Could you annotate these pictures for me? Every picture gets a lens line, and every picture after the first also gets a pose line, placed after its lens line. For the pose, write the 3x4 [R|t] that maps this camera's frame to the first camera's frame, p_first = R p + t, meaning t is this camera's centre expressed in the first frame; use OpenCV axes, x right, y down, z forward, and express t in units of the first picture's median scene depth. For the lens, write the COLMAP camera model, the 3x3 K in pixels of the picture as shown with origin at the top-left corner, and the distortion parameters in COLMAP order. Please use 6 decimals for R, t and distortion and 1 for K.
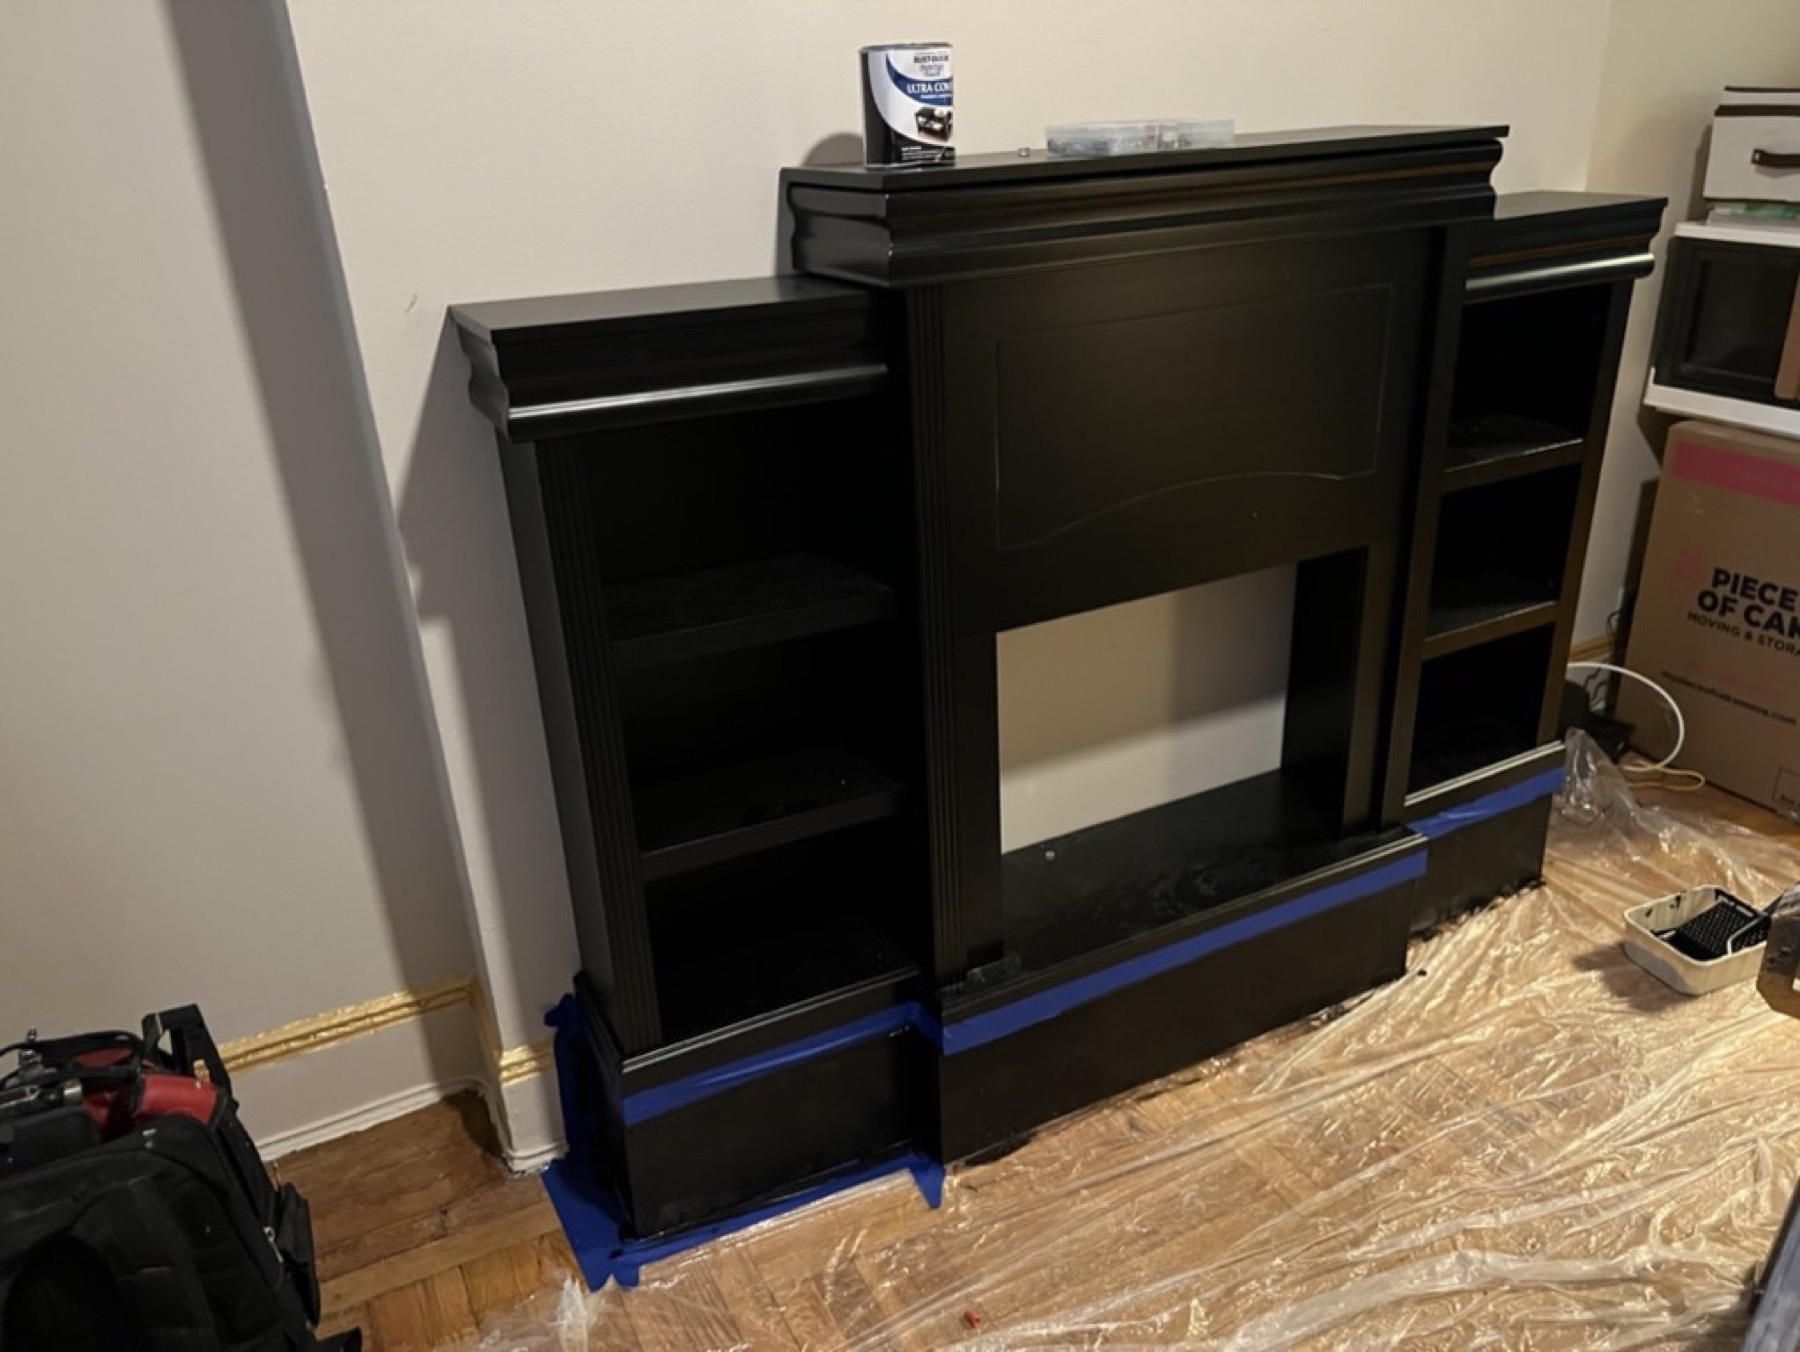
lens RADIAL K [[1357.6, 0, 900.0], [0, 1357.6, 676.0], [0, 0, 1]] dist [0.002549, -0.003839]
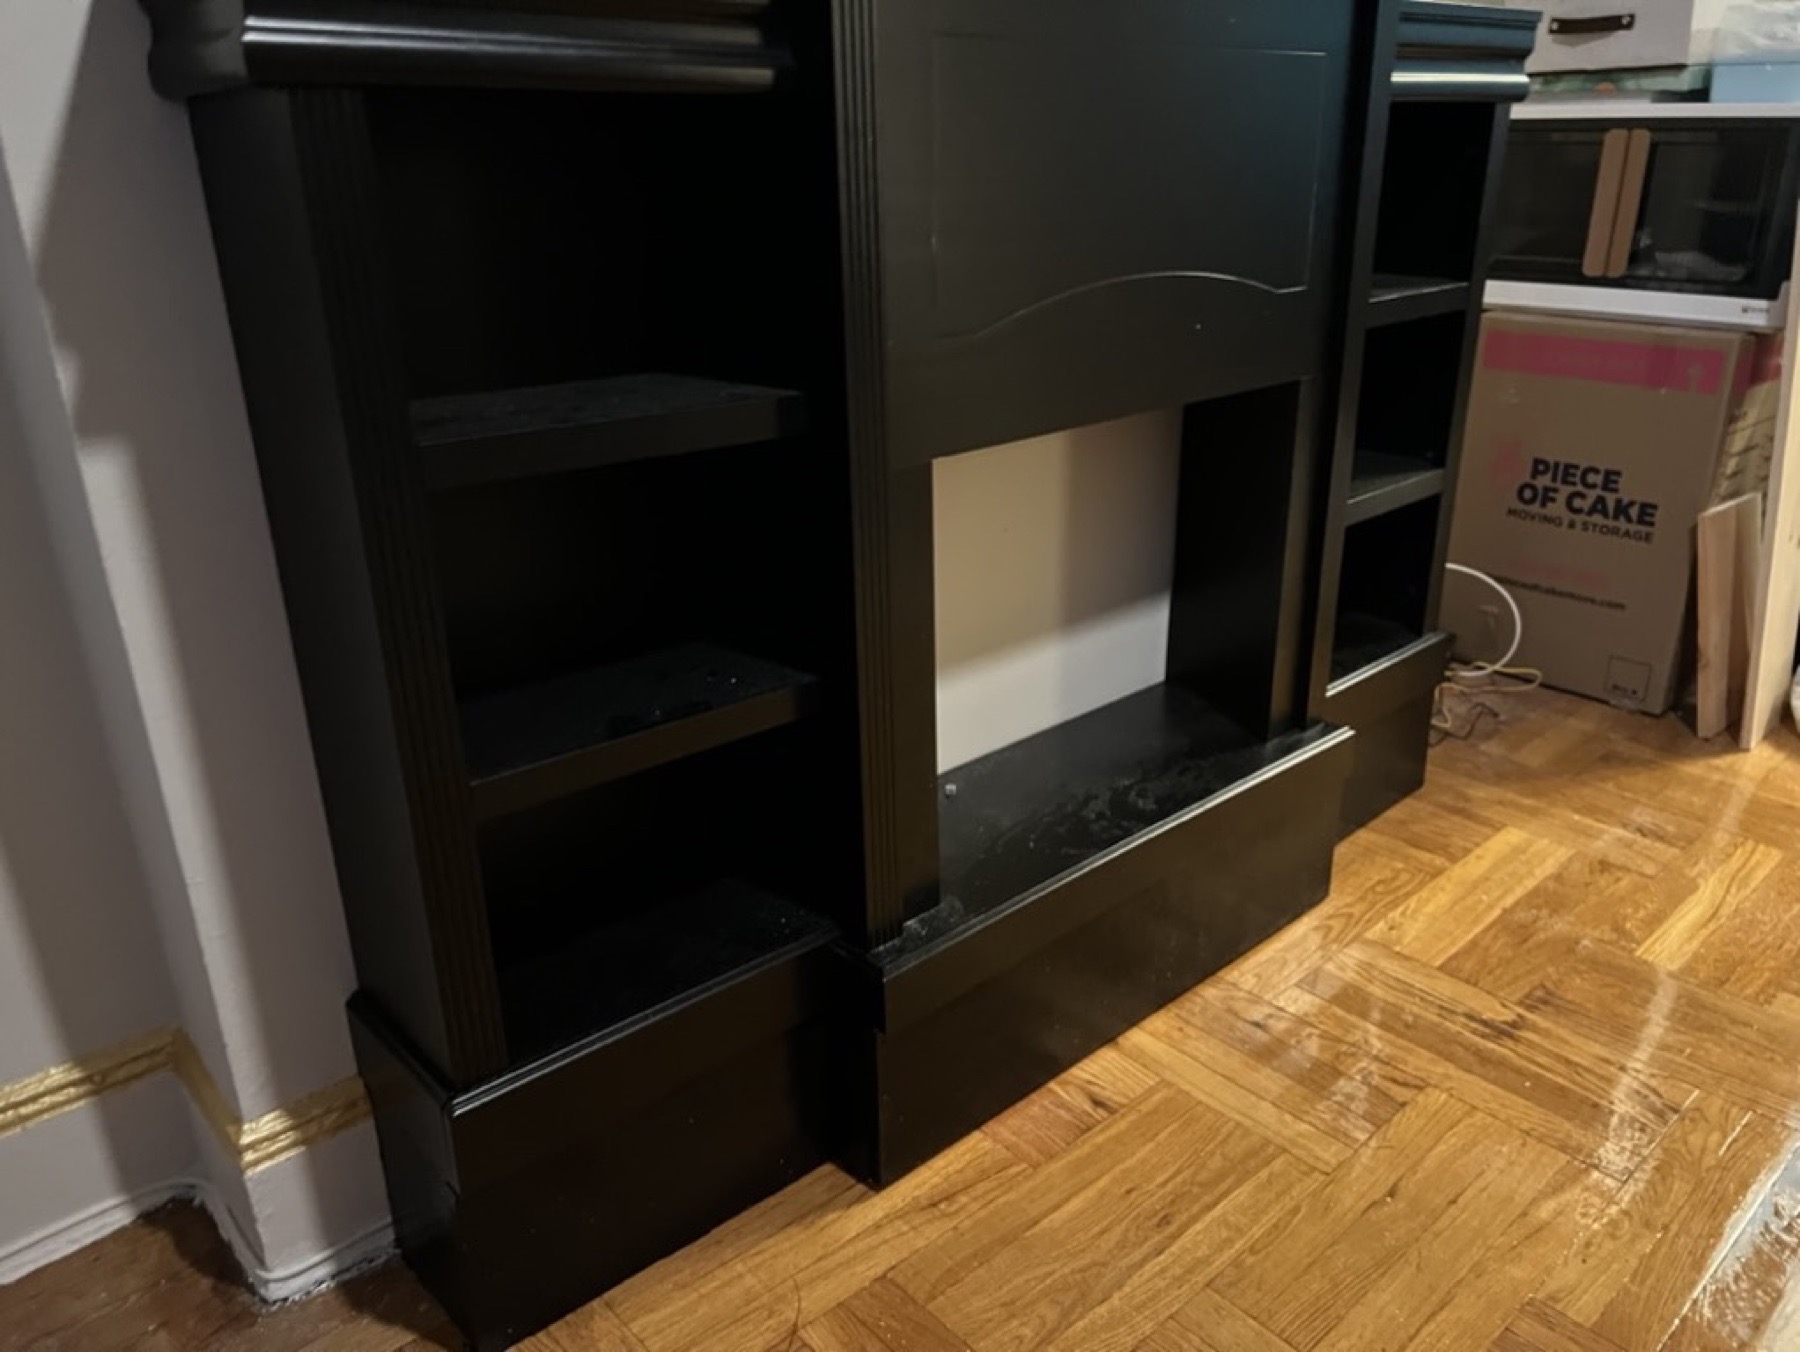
lens RADIAL K [[1375.6, 0, 933.4], [0, 1375.6, 680.1], [0, 0, 1]] dist [0.013632, -0.027962]
pose [[0.962666, -0.071725, 0.261016, -0.117645], [0.080760, 0.996444, -0.024041, 0.094994], [-0.258363, 0.044223, 0.965035, 0.227779]]
